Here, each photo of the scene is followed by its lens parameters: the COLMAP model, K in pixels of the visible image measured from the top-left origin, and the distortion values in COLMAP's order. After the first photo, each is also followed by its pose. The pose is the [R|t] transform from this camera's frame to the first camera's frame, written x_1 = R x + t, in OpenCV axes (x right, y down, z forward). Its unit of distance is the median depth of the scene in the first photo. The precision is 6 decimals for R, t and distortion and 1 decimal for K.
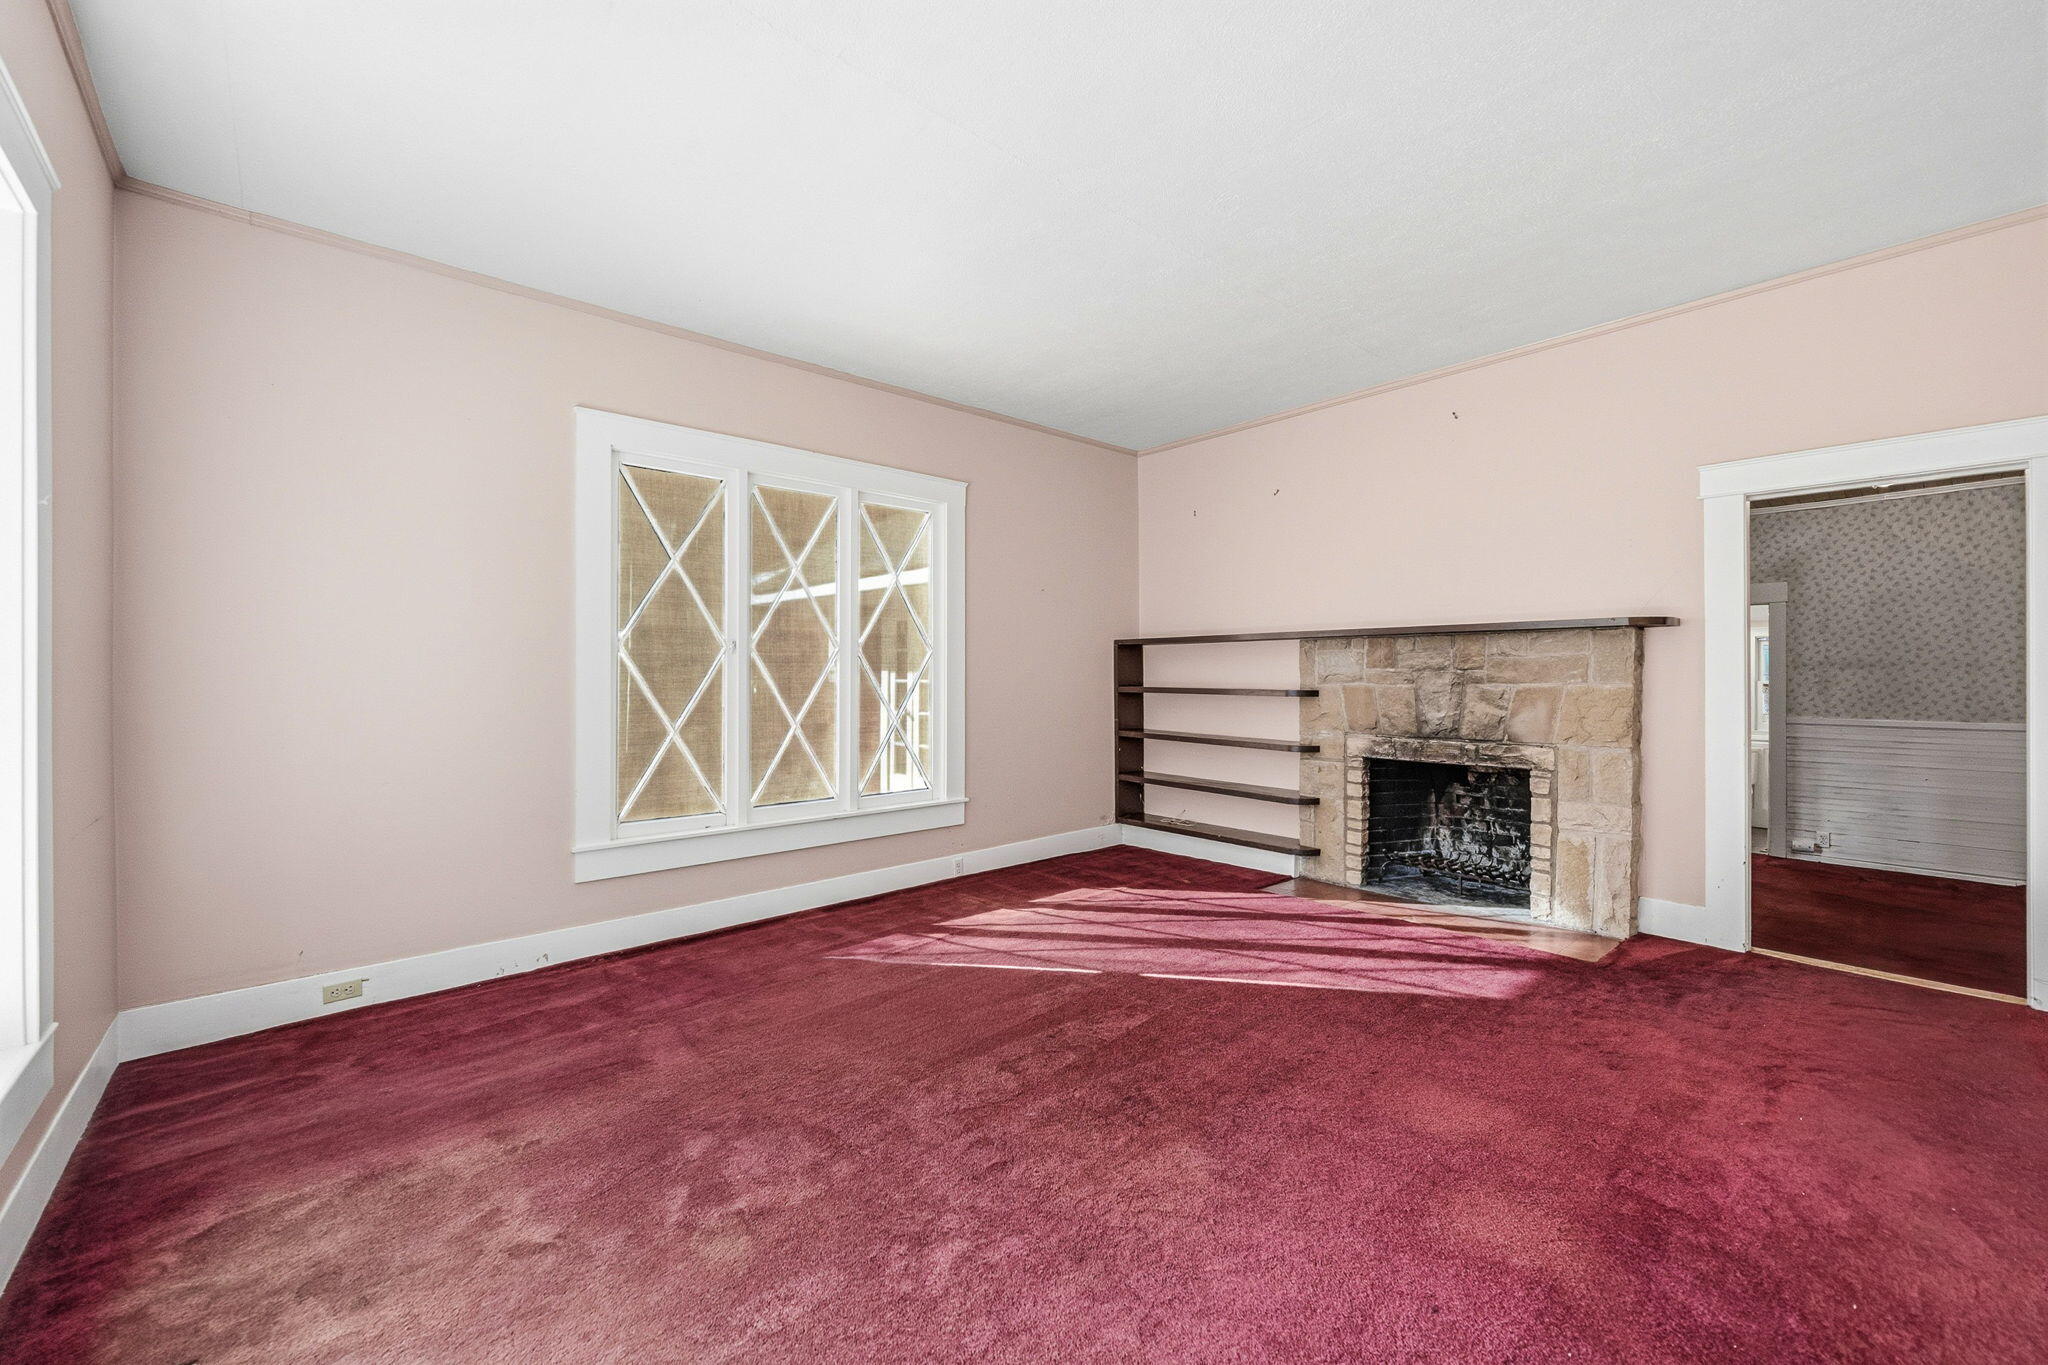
lens RADIAL K [[832.6, 0, 1029.0], [0, 832.6, 686.7], [0, 0, 1]] dist [0.000723, 0.000169]
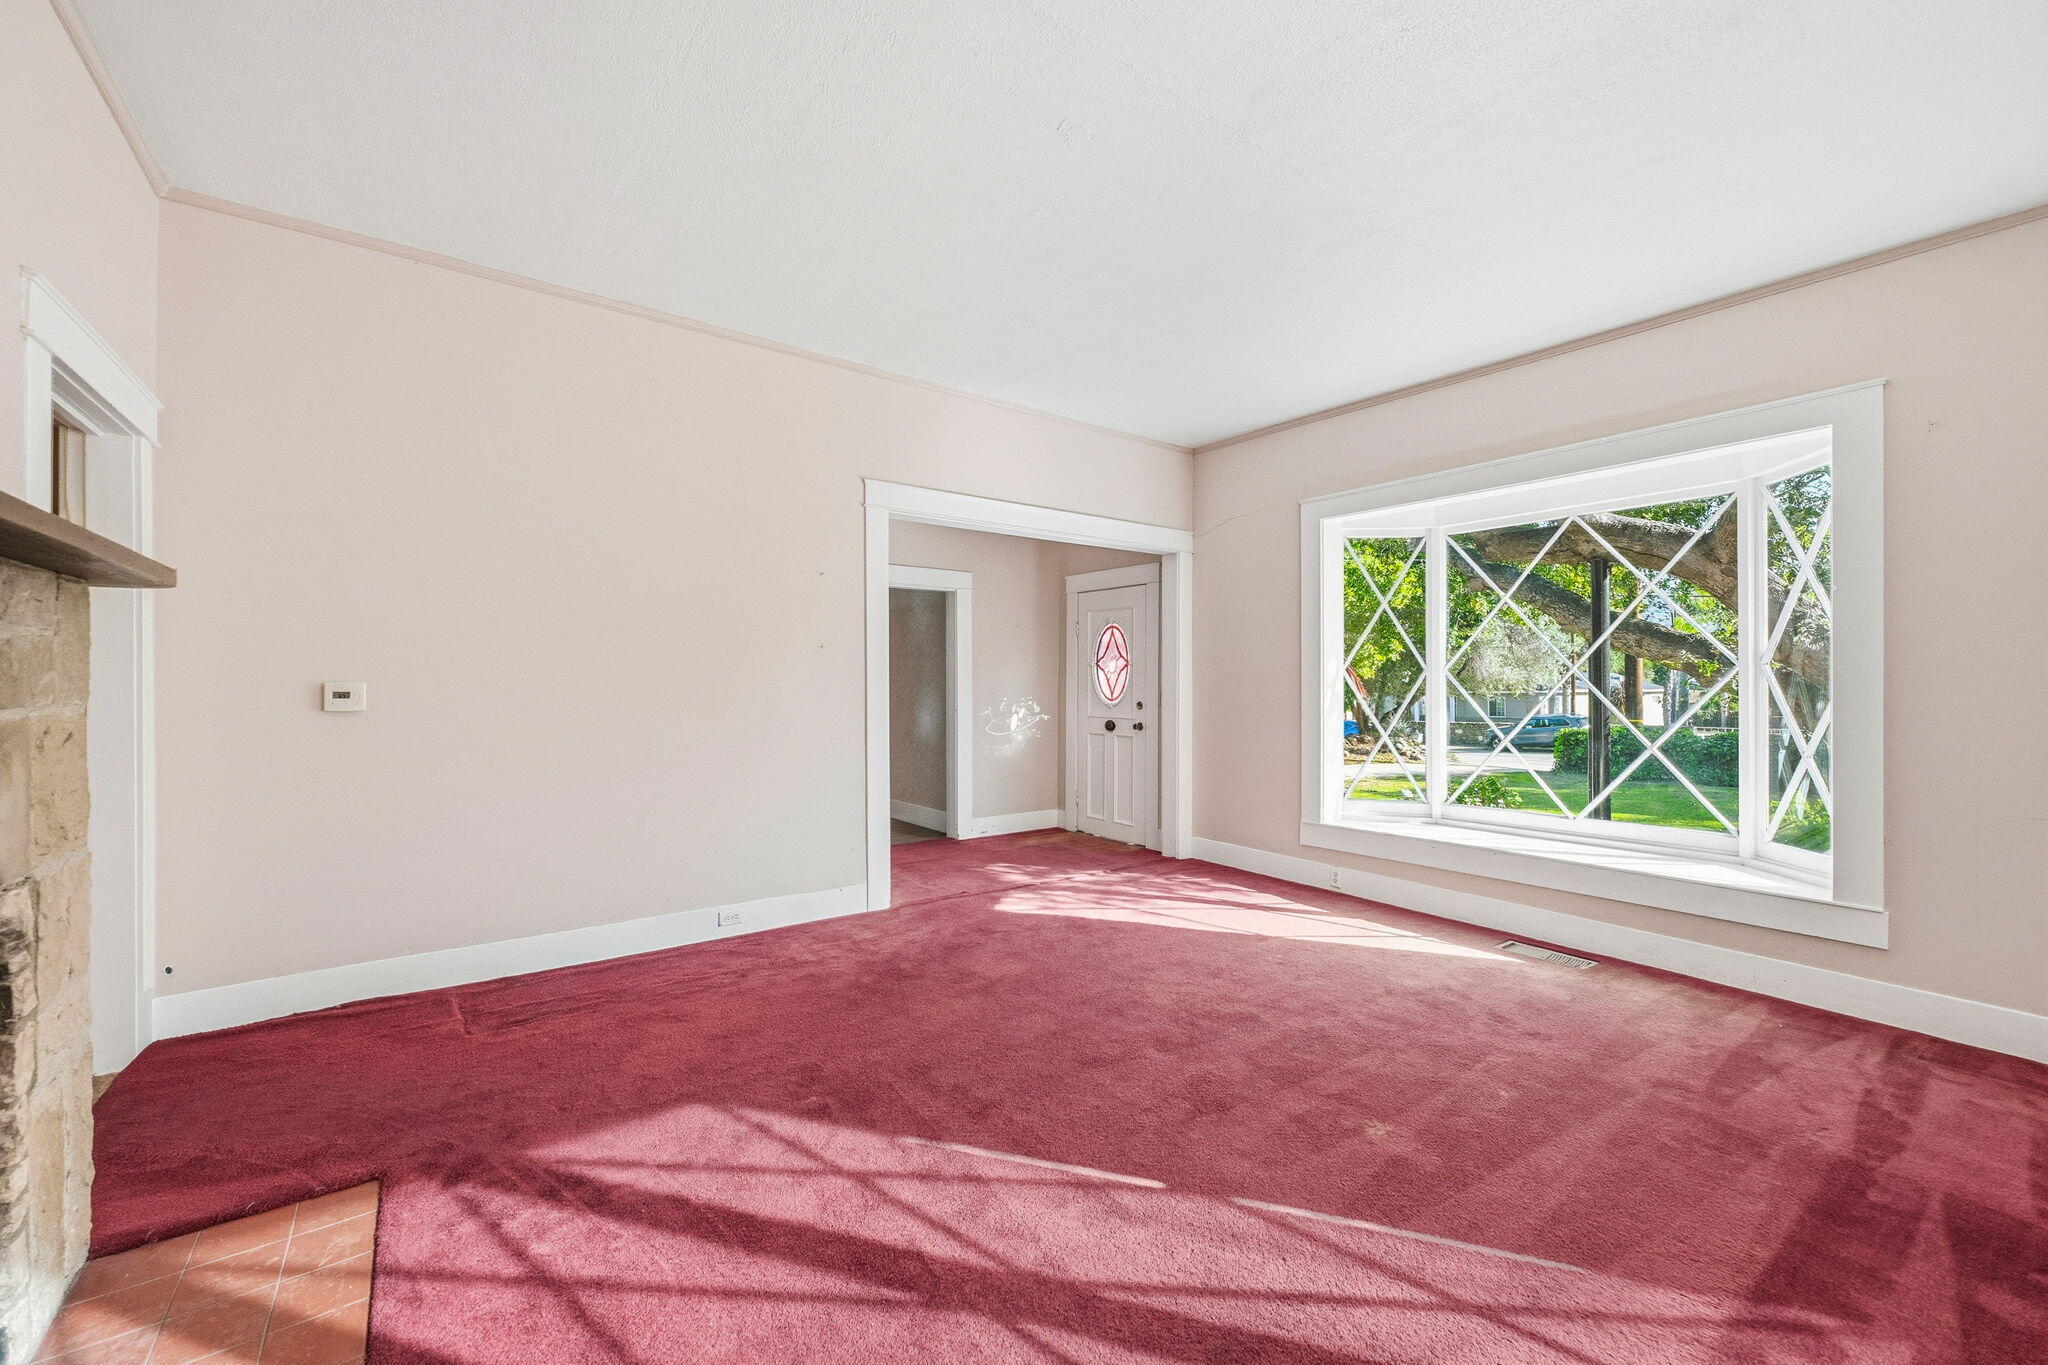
lens RADIAL K [[817.5, 0, 1024.0], [0, 817.5, 682.5], [0, 0, 1]] dist [0.001682, 0.000212]
pose [[-0.996675, -0.002523, 0.081444, 0.146560], [-0.001618, 0.999936, 0.011172, -0.016670], [-0.081467, 0.011003, -0.996615, 1.226652]]
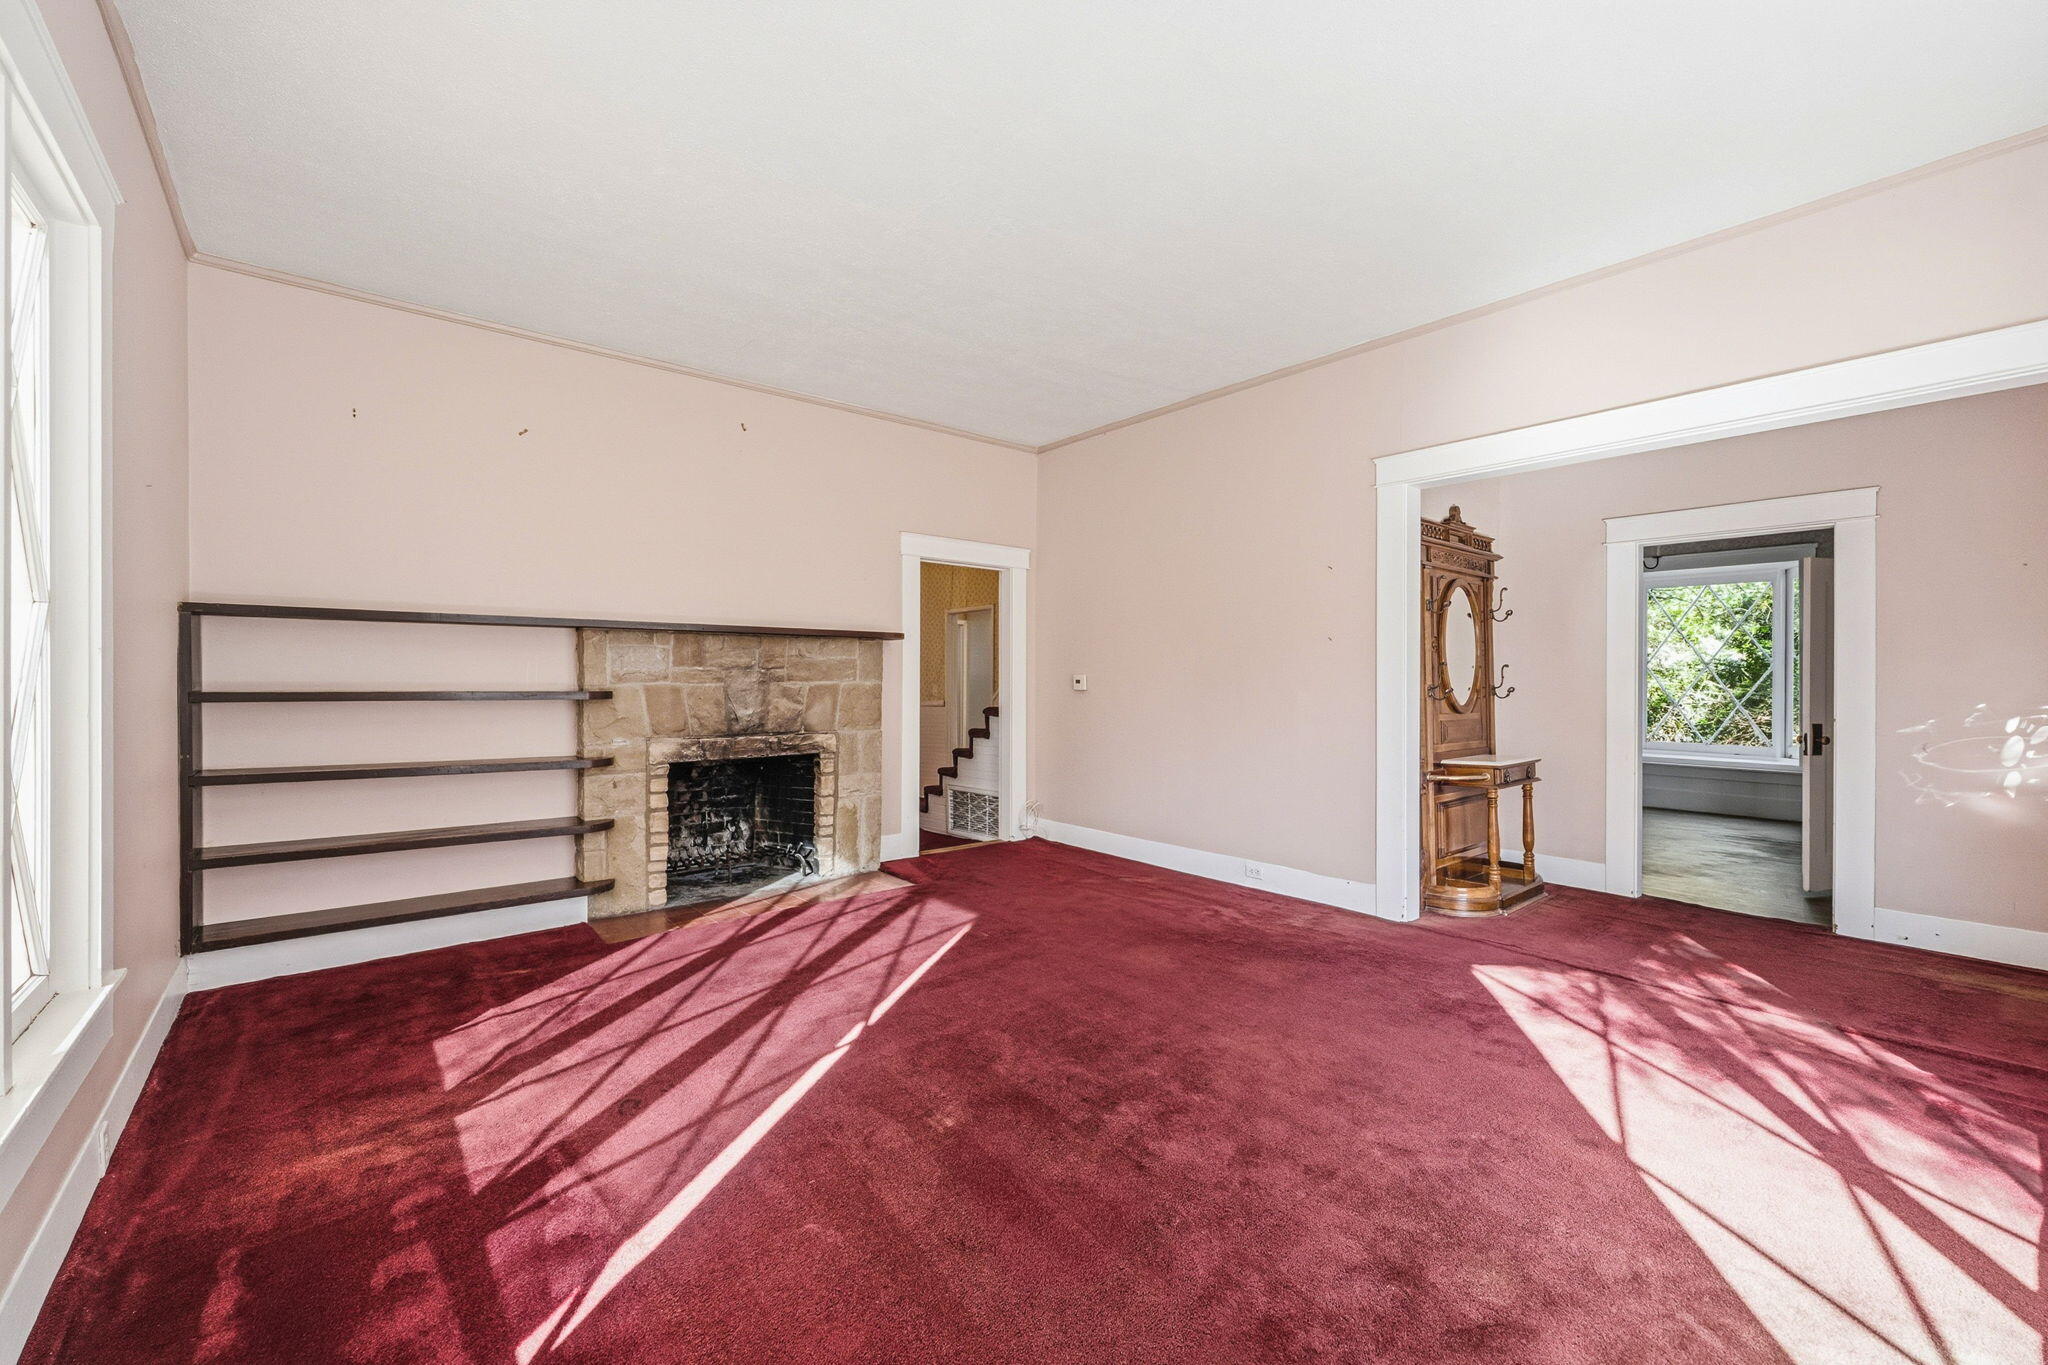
lens RADIAL K [[832.6, 0, 1029.0], [0, 832.6, 686.7], [0, 0, 1]] dist [0.000723, 0.000169]
pose [[0.020761, -0.011167, 0.999722, -0.548163], [0.010343, 0.999887, 0.010954, -0.005648], [-0.999731, 0.010113, 0.020874, 0.630601]]
